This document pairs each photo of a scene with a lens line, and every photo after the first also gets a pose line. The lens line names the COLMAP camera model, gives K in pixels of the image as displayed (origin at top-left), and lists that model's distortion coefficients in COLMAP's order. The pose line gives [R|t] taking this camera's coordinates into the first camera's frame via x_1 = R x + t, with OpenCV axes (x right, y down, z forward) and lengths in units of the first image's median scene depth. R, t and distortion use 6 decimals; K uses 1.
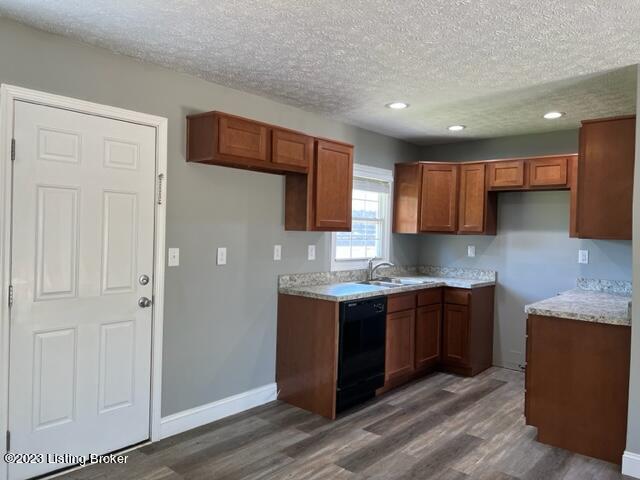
lens RADIAL K [[490.0, 0, 310.1], [0, 490.0, 236.5], [0, 0, 1]] dist [0.060093, -0.054496]
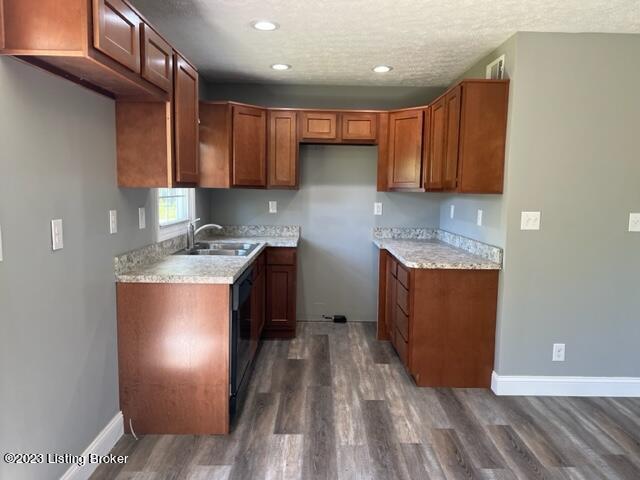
lens RADIAL K [[490.0, 0, 325.1], [0, 490.0, 243.2], [0, 0, 1]] dist [0.060093, -0.054496]
pose [[0.737253, -0.086538, 0.670051, -0.304000], [0.008783, 0.992907, 0.118571, -0.014263], [-0.675559, -0.081531, 0.732784, 0.325680]]
